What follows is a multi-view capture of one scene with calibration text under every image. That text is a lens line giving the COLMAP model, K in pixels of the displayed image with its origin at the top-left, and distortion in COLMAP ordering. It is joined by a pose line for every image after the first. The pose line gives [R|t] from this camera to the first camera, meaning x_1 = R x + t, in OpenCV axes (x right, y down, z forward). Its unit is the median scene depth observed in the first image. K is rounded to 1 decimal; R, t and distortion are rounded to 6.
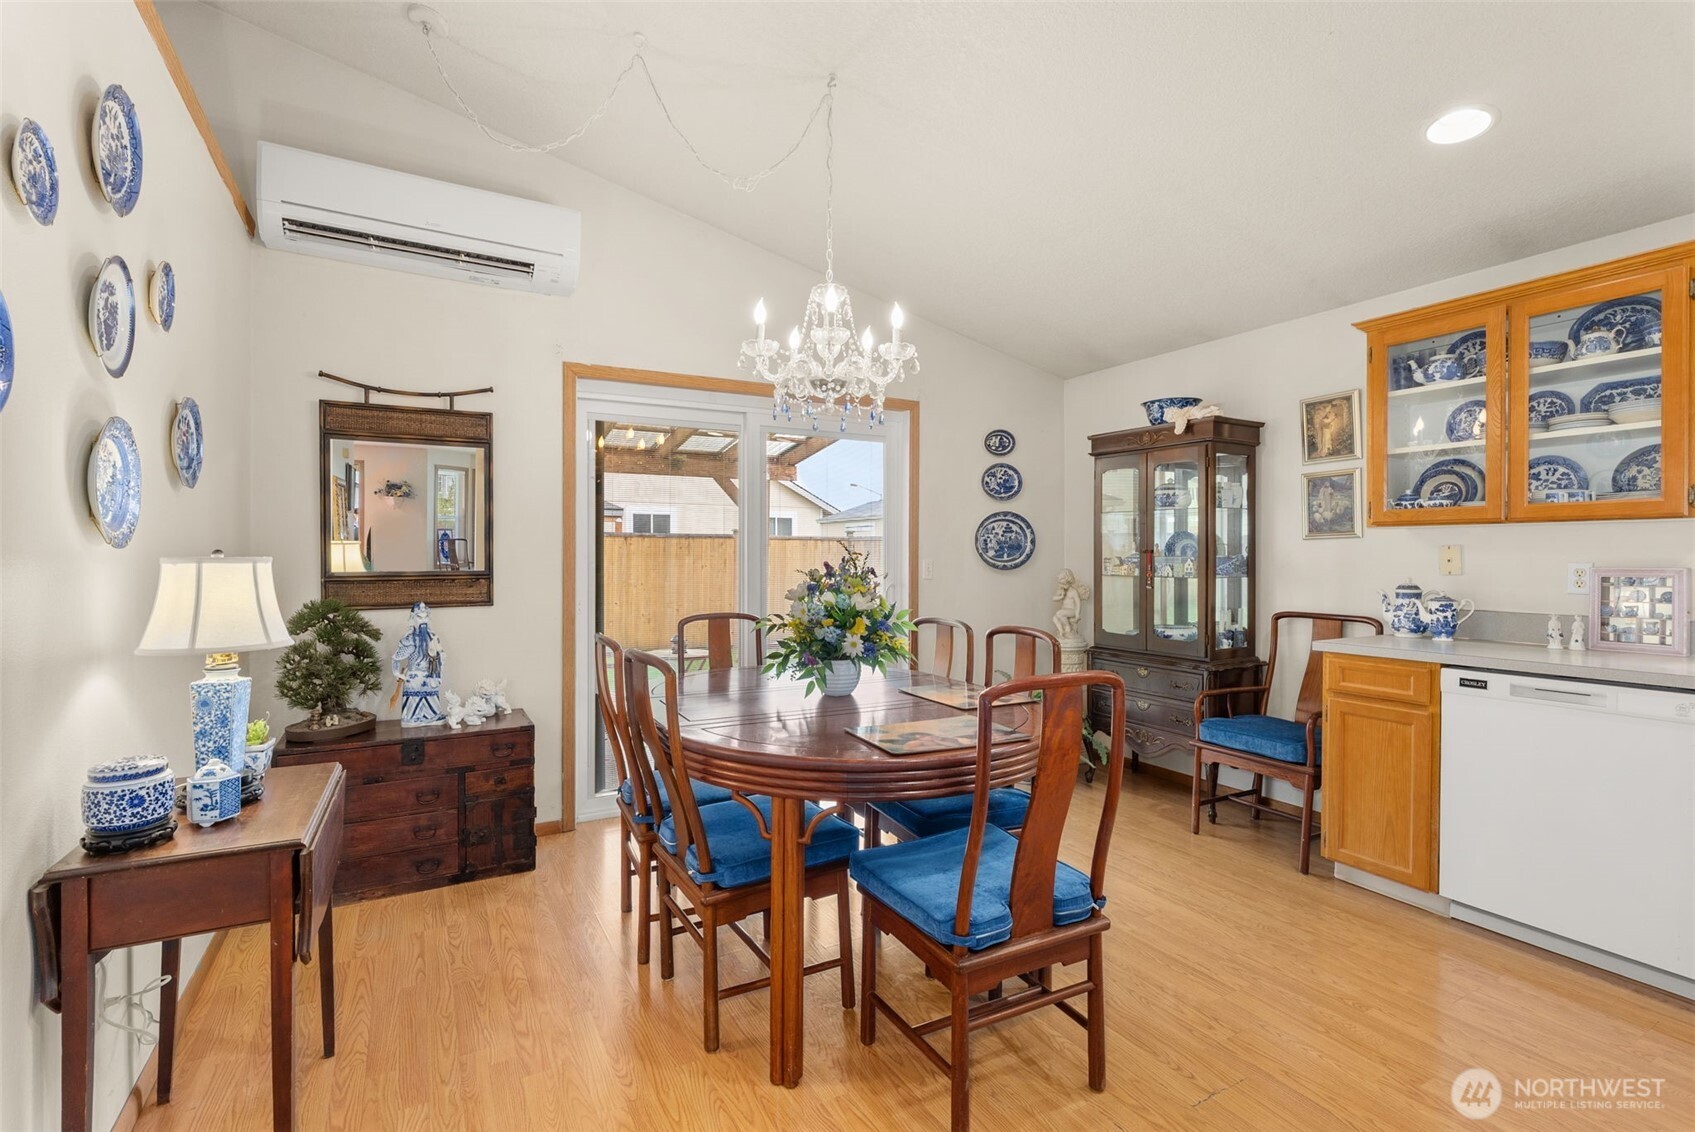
lens RADIAL K [[769.8, 0, 847.1], [0, 769.8, 559.4], [0, 0, 1]] dist [-0.005410, 0.002145]
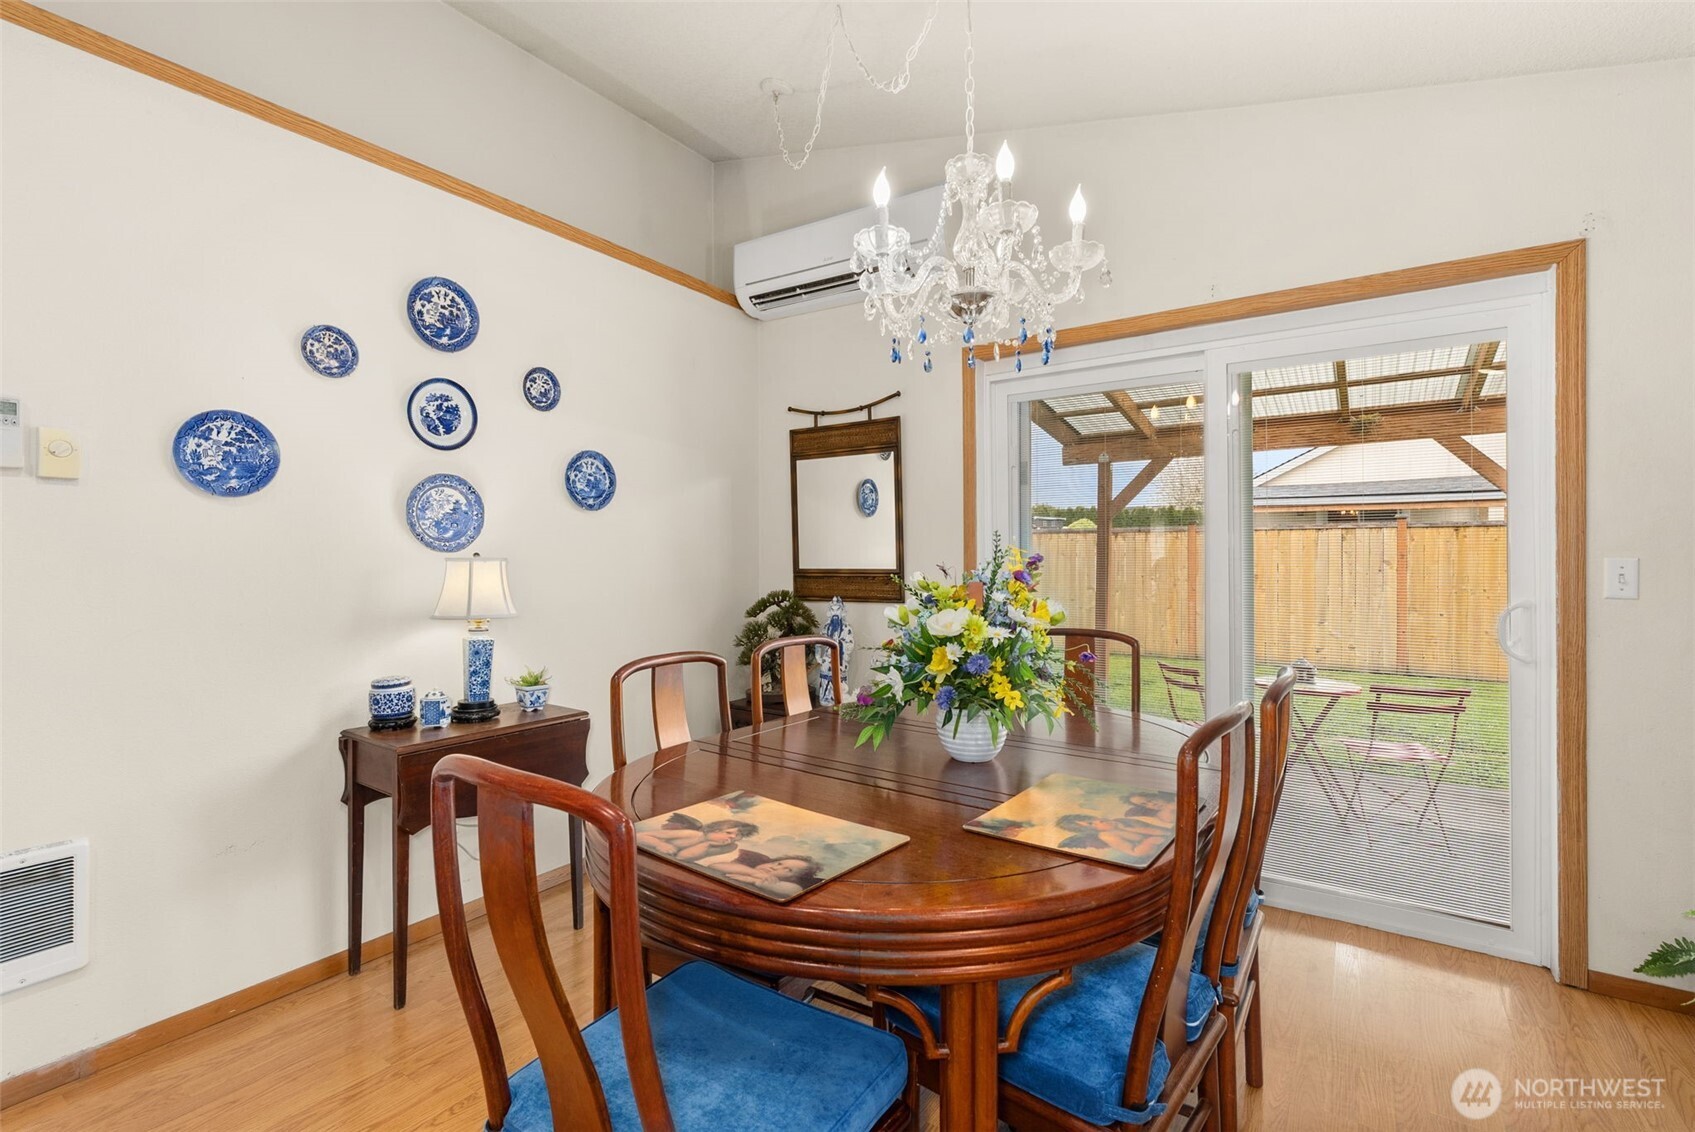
lens RADIAL K [[769.8, 0, 854.6], [0, 769.8, 559.9], [0, 0, 1]] dist [-0.005410, 0.002145]
pose [[0.446221, 0.004705, -0.894911, 0.471013], [0.000618, 0.999984, 0.005566, -0.003460], [0.894923, -0.003037, 0.446211, 0.520600]]
